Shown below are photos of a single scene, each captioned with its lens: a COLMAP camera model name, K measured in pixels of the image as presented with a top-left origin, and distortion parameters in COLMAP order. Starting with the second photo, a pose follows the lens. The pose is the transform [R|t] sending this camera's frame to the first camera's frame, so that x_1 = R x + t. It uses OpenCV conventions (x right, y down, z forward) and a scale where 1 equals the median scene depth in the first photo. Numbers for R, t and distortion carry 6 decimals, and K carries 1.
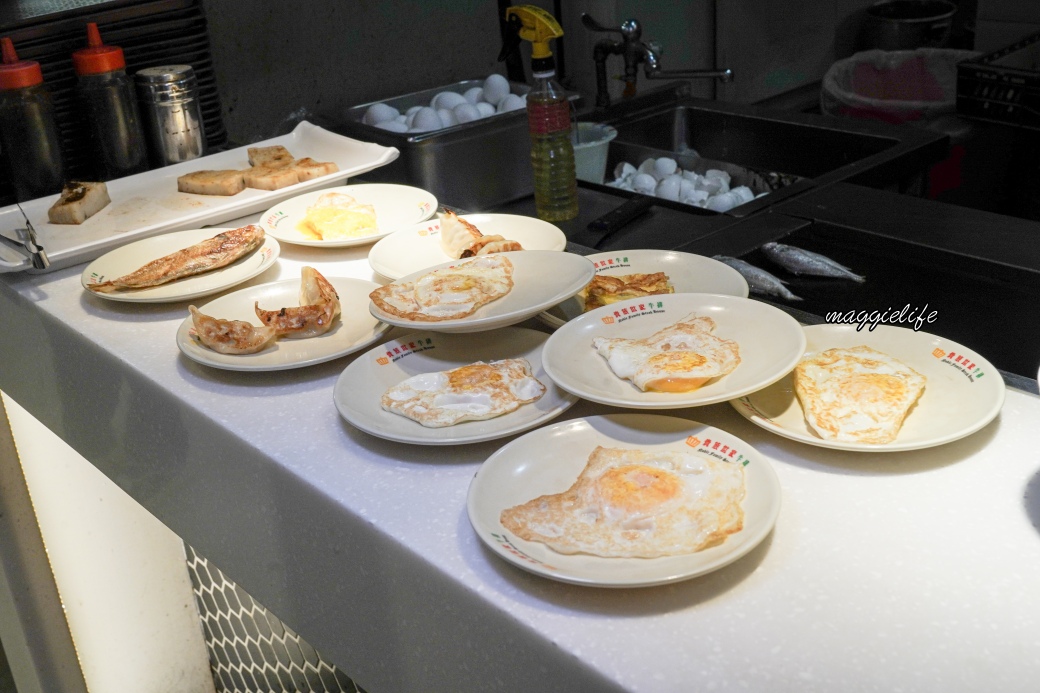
lens RADIAL K [[1168.2, 0, 516.2], [0, 1168.2, 349.3], [0, 0, 1]] dist [0.011387, 0.000000]
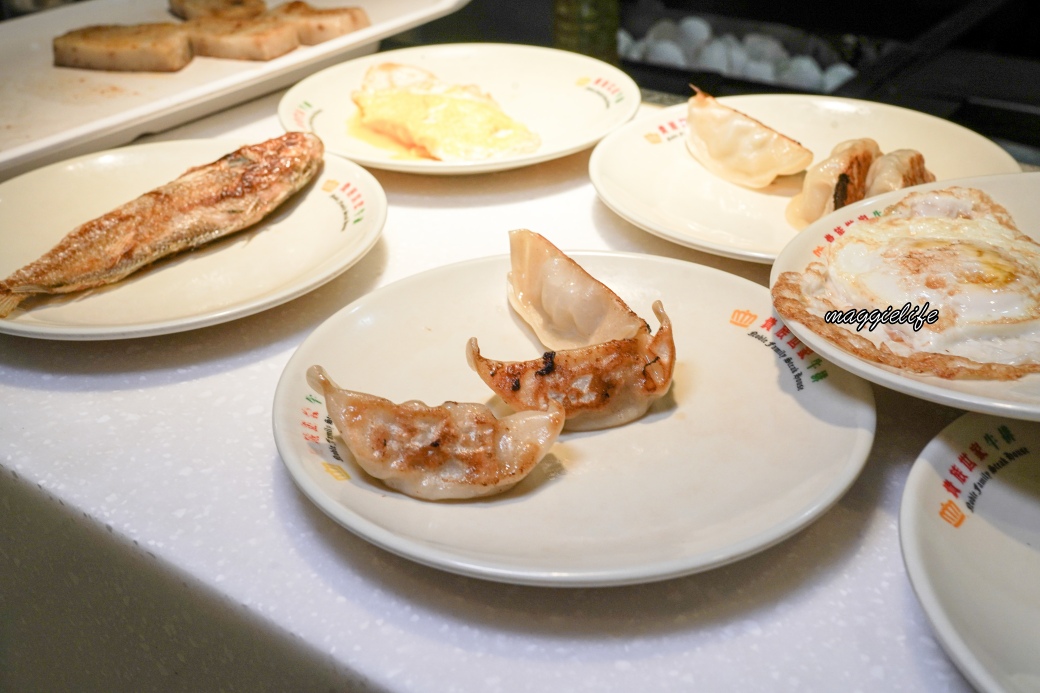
lens RADIAL K [[1164.6, 0, 517.2], [0, 1164.6, 338.6], [0, 0, 1]] dist [0.022398, 0.000000]
pose [[0.976372, -0.062969, 0.206719, -0.243455], [0.045717, 0.995141, 0.087200, -0.062132], [-0.211205, -0.075689, 0.974507, 0.537329]]
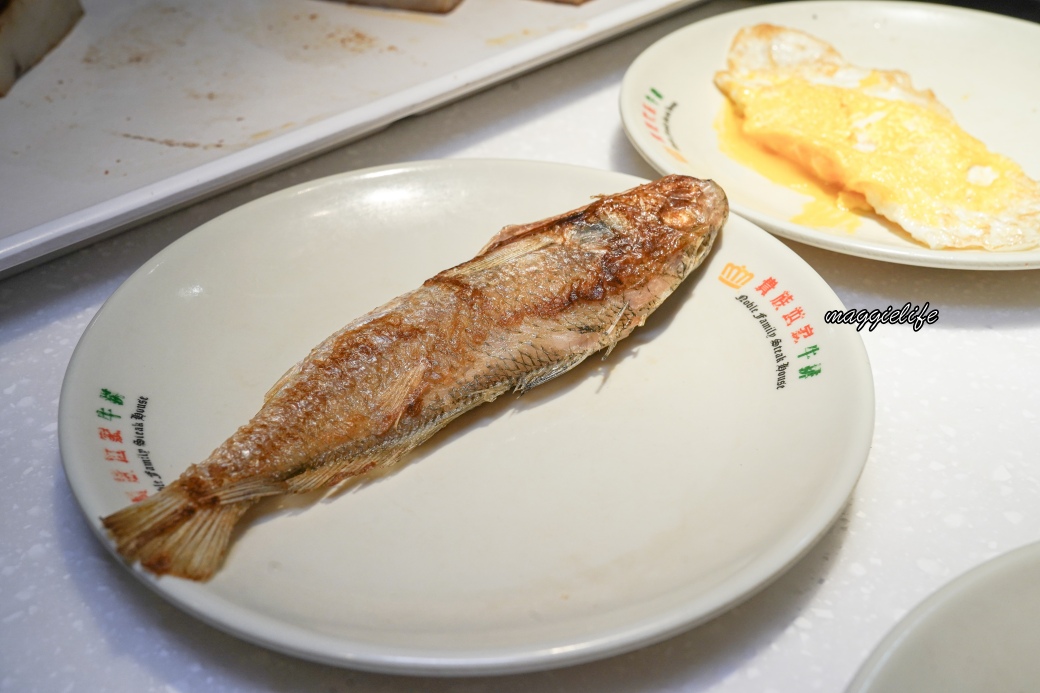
lens RADIAL K [[1168.2, 0, 527.5], [0, 1168.2, 347.1], [0, 0, 1]] dist [0.011387, 0.000000]
pose [[0.995110, 0.018479, 0.097031, -0.290496], [-0.037499, 0.979476, 0.198040, -0.120901], [-0.091380, -0.200710, 0.975380, 0.741190]]
